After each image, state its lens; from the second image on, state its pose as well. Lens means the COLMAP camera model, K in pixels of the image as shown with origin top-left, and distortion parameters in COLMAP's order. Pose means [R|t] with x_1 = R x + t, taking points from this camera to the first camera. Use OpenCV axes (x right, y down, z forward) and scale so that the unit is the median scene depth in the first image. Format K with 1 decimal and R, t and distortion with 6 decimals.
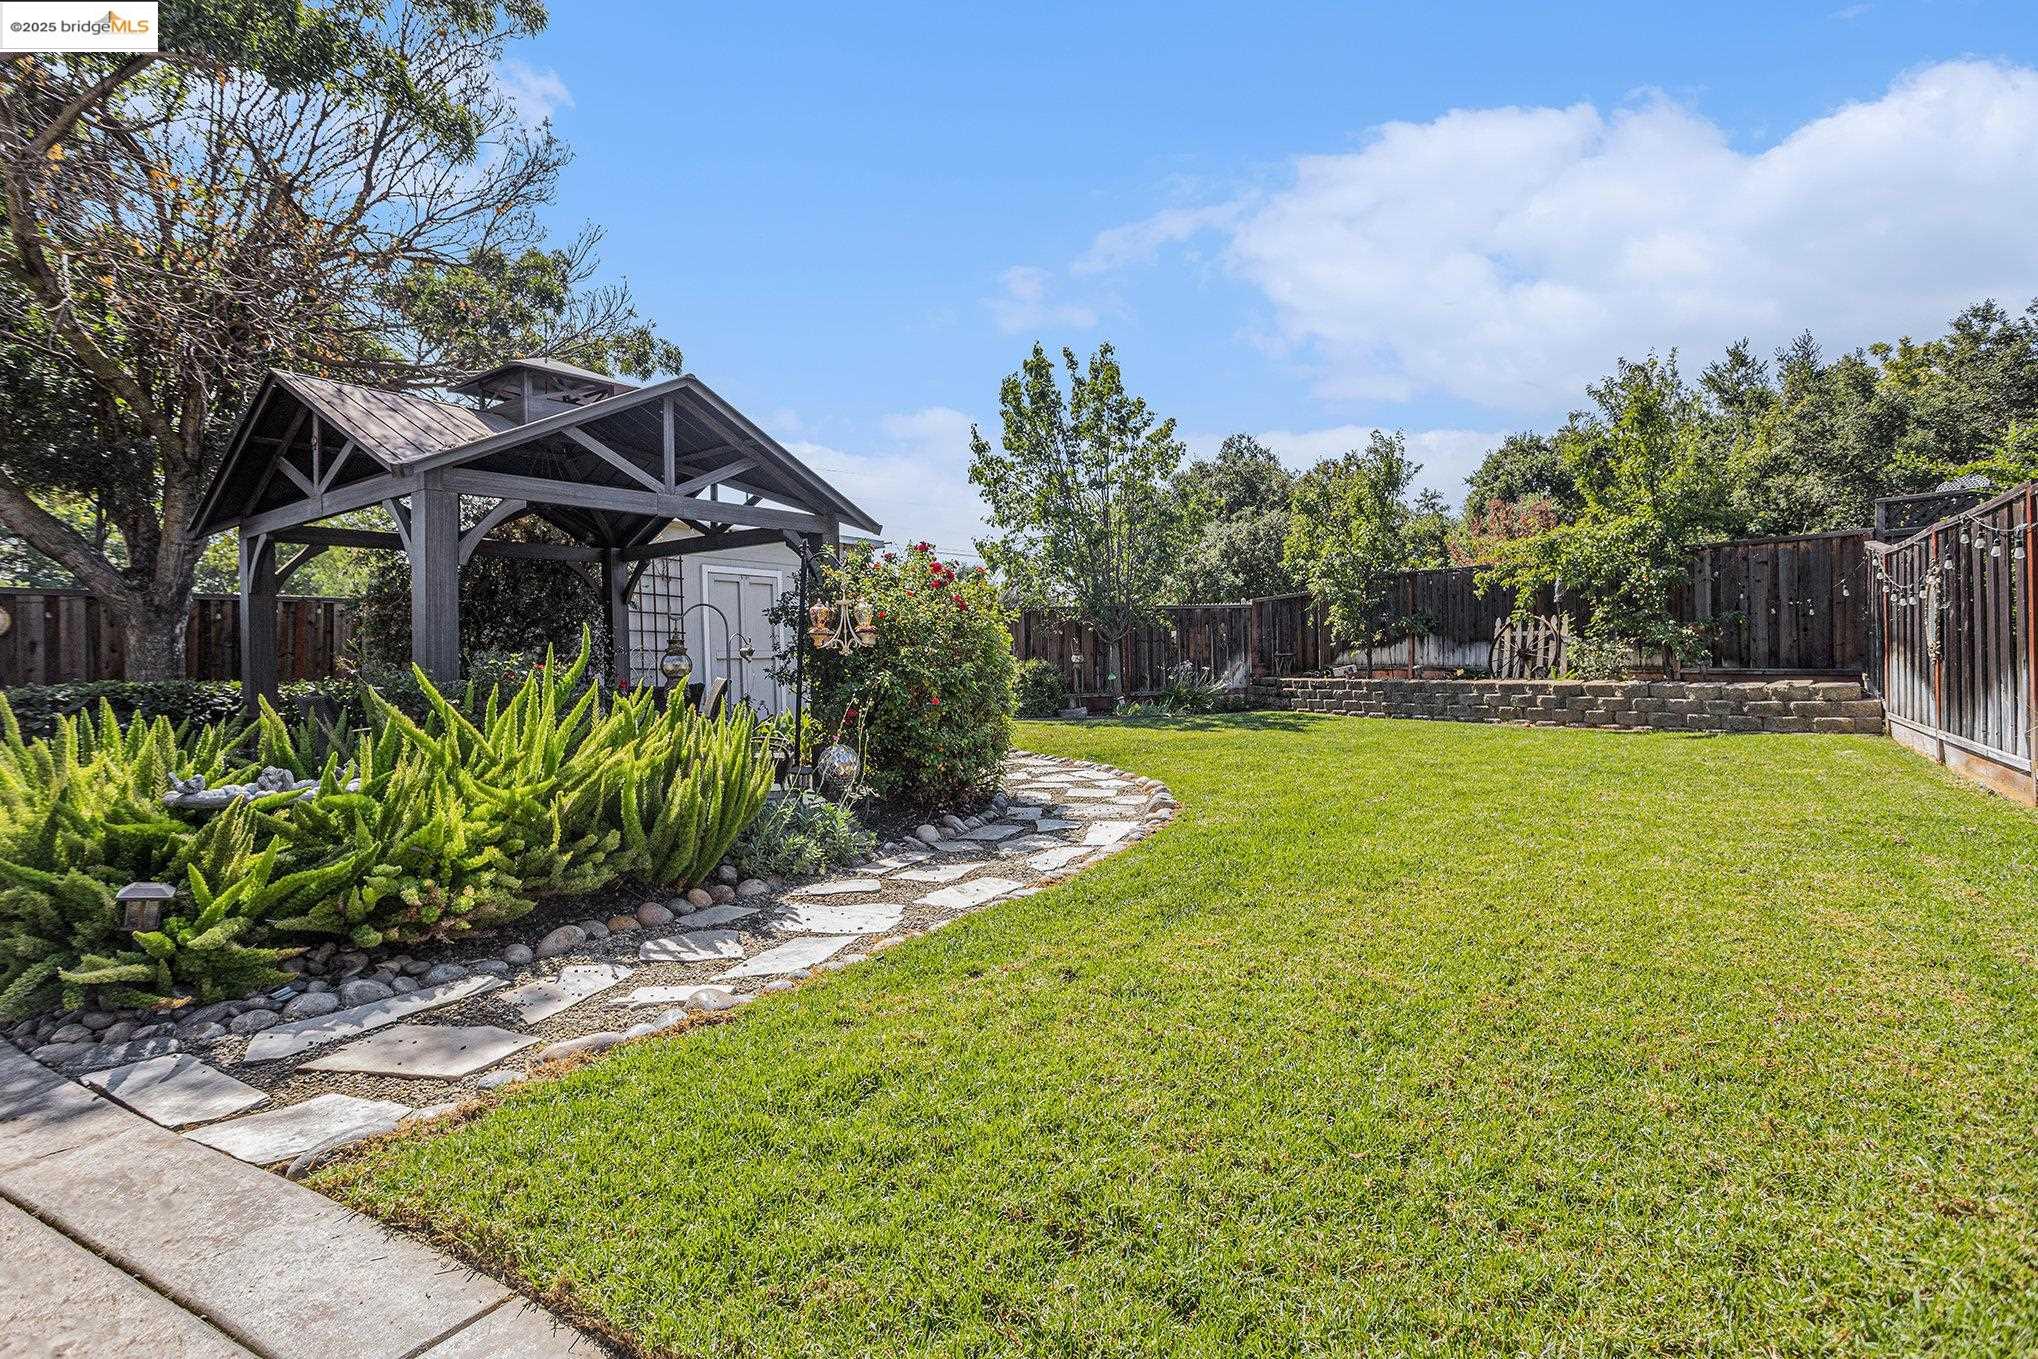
lens RADIAL K [[1015.2, 0, 1057.3], [0, 1015.2, 612.9], [0, 0, 1]] dist [-0.021213, 0.035219]
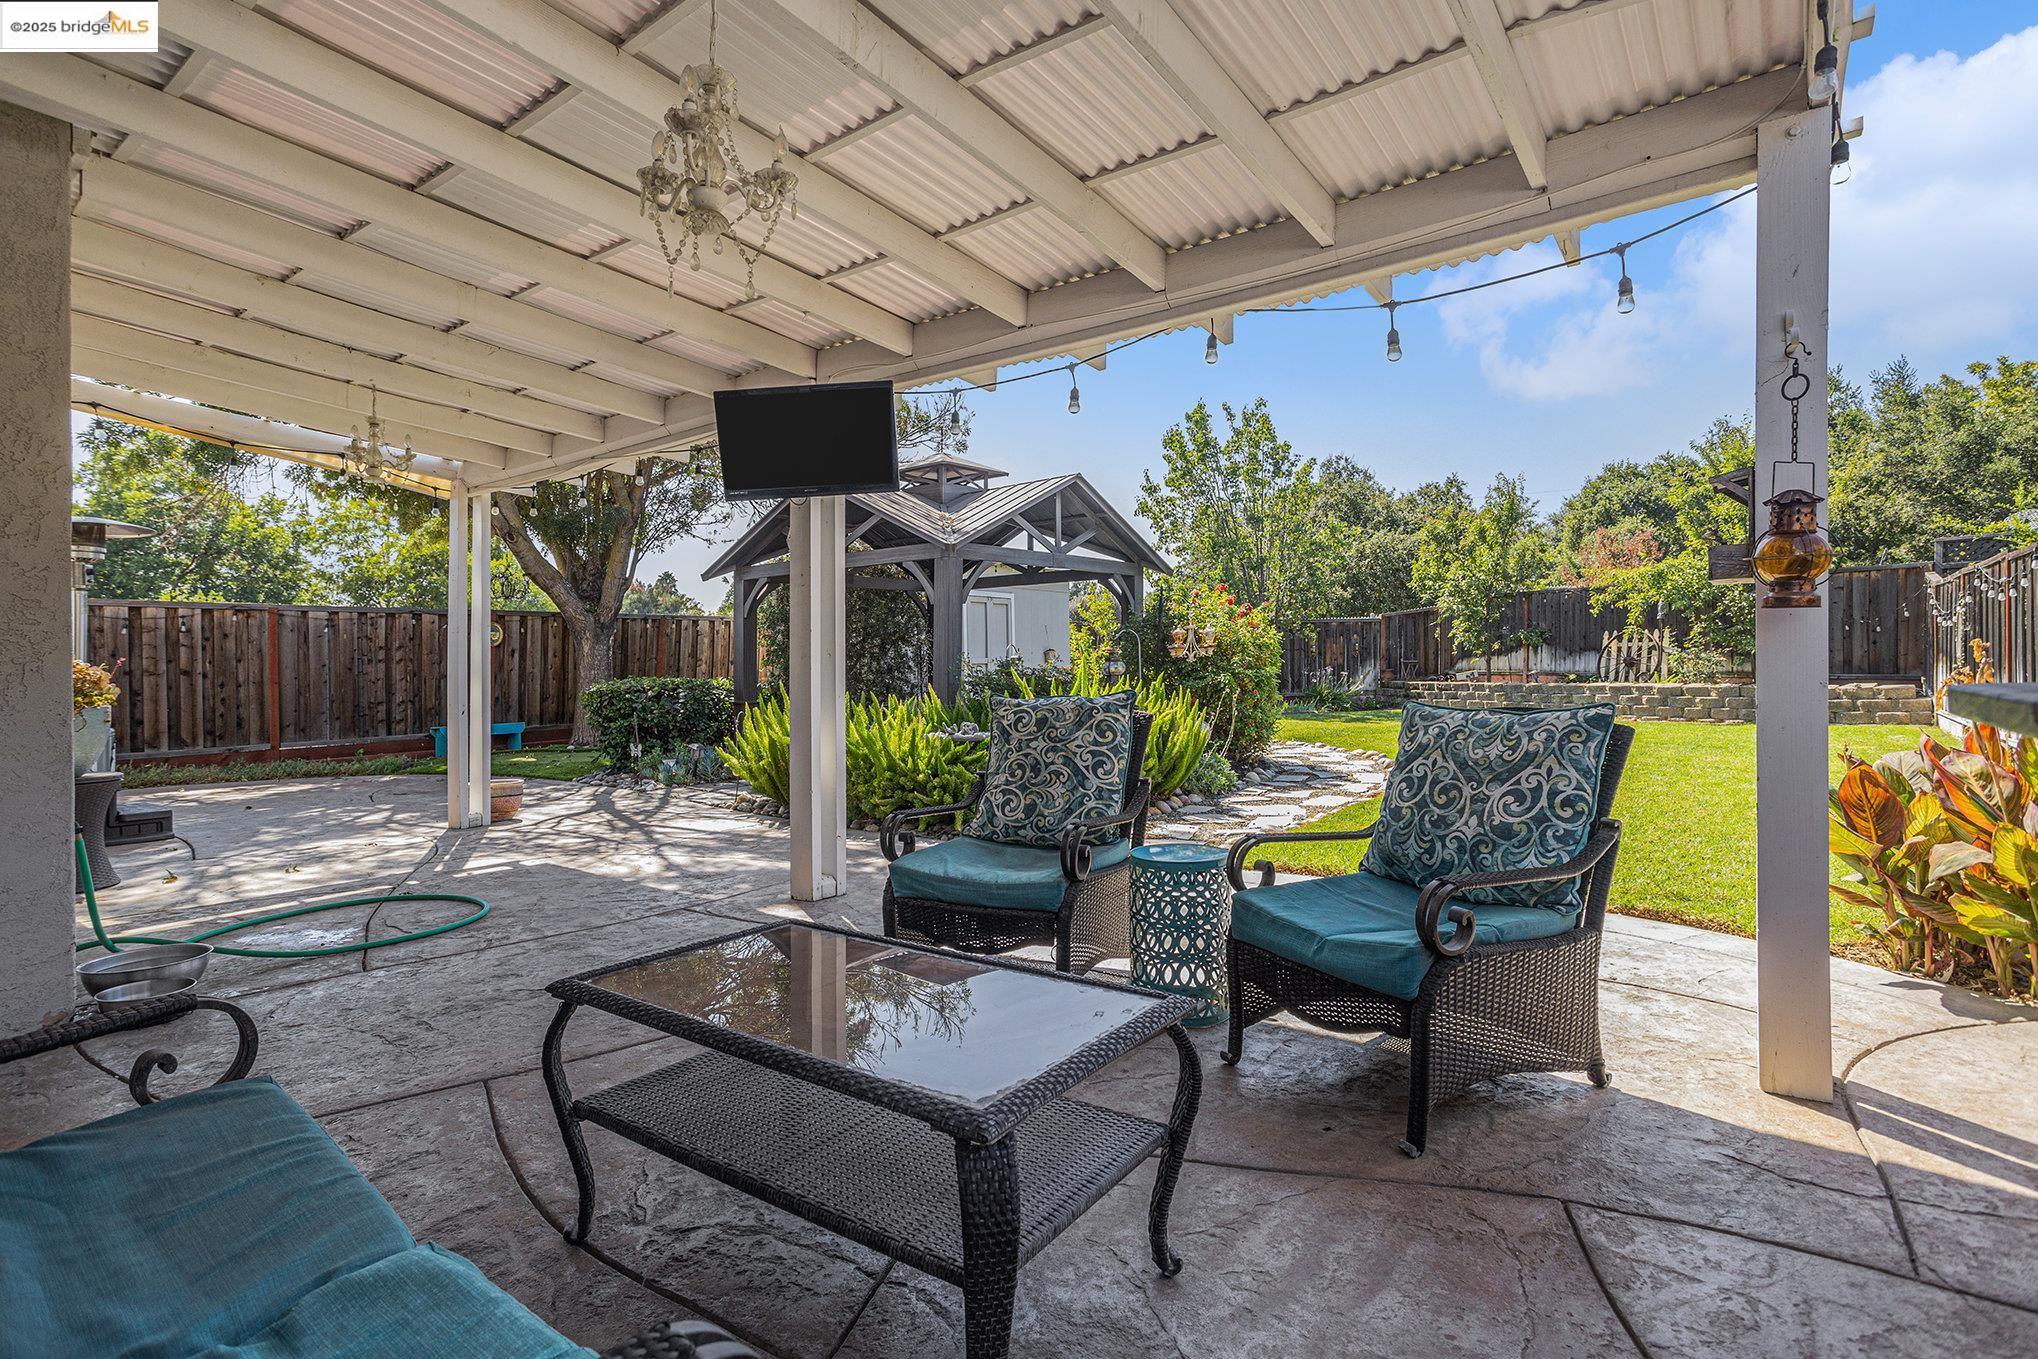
lens RADIAL K [[1005.1, 0, 1004.9], [0, 1005.1, 651.4], [0, 0, 1]] dist [-0.051888, 0.033873]
pose [[0.994155, 0.001850, -0.107947, -0.131542], [0.001603, 0.999490, 0.031897, -0.009012], [0.107950, -0.031884, 0.993645, -0.217090]]
